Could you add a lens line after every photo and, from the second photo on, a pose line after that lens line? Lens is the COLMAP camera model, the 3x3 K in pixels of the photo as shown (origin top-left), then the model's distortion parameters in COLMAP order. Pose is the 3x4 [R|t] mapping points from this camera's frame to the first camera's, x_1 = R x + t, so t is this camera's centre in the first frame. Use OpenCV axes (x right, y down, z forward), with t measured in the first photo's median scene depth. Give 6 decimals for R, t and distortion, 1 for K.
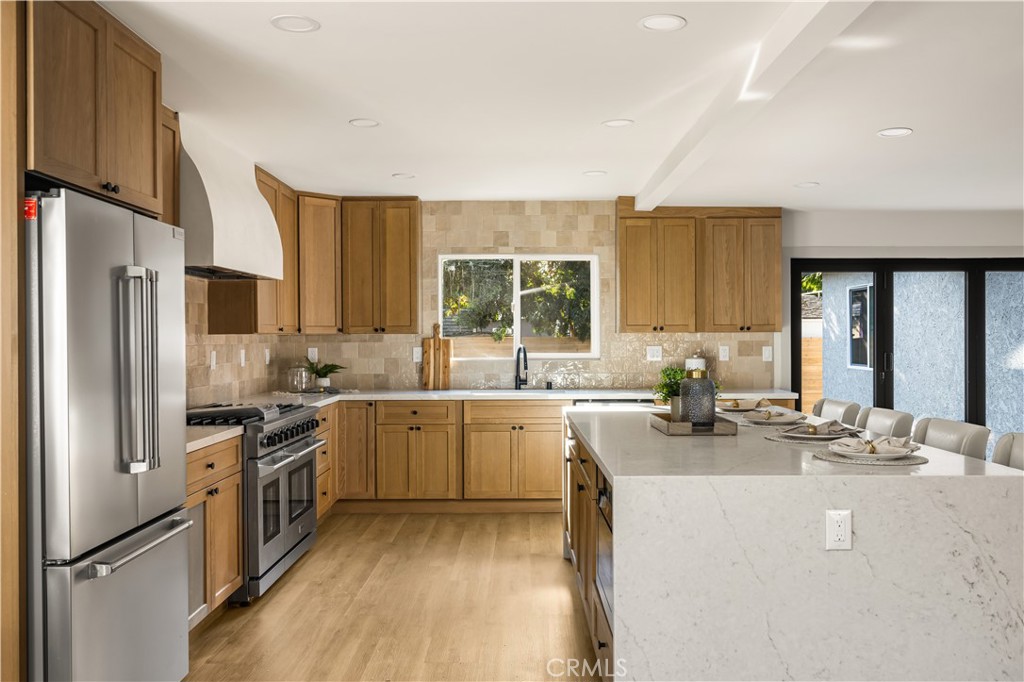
lens RADIAL K [[880.0, 0, 517.7], [0, 880.0, 330.1], [0, 0, 1]] dist [0.011993, -0.002397]
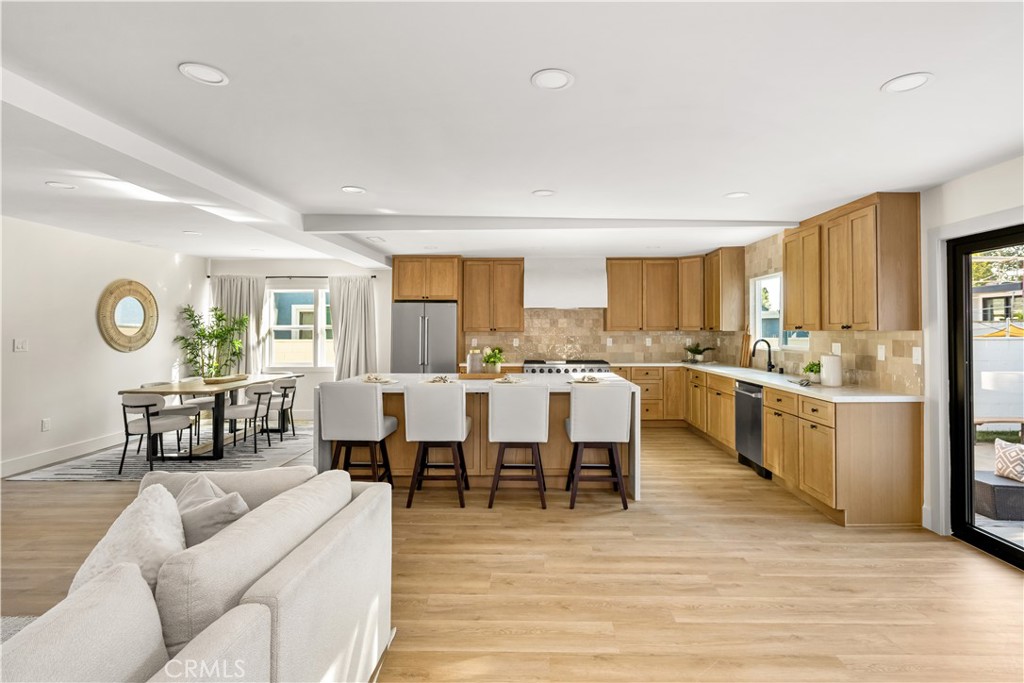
lens RADIAL K [[491.5, 0, 524.6], [0, 491.5, 324.2], [0, 0, 1]] dist [0.001825, 0.000317]
pose [[-0.022368, -0.009108, -0.999708, 0.806981], [0.008187, 0.999923, -0.009293, -0.003047], [0.999716, -0.008393, -0.022292, 0.651703]]
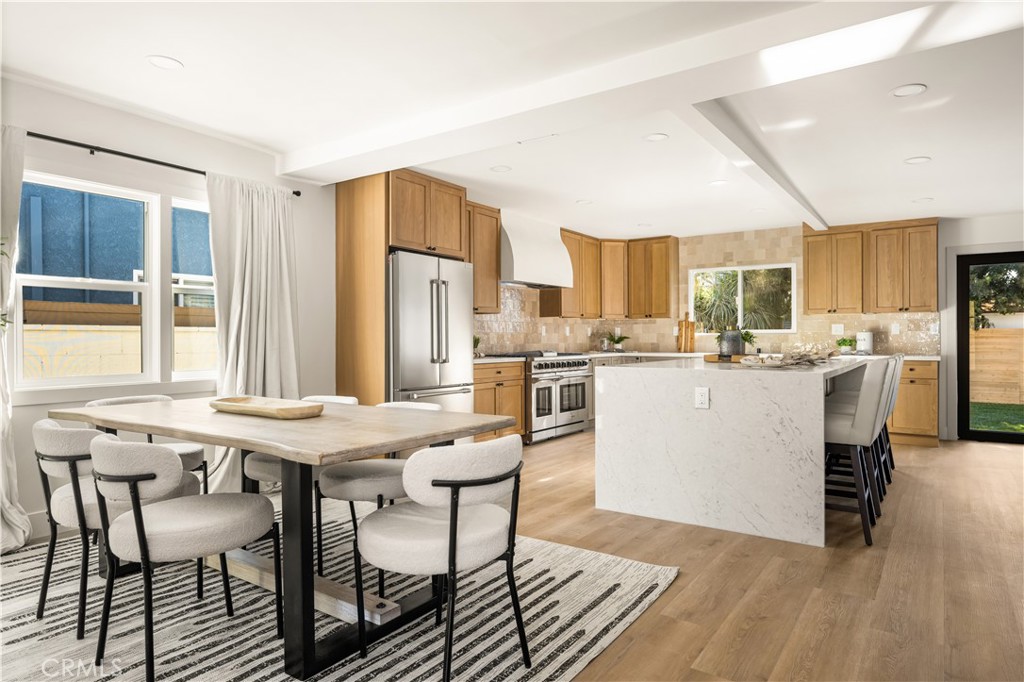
lens RADIAL K [[606.6, 0, 512.0], [0, 606.6, 341.0], [0, 0, 1]] dist [0.003798, -0.000289]
pose [[0.817311, 0.003095, -0.576188, 0.302891], [0.003501, 0.999940, 0.010336, 0.034931], [0.576185, -0.010465, 0.817252, -0.114449]]
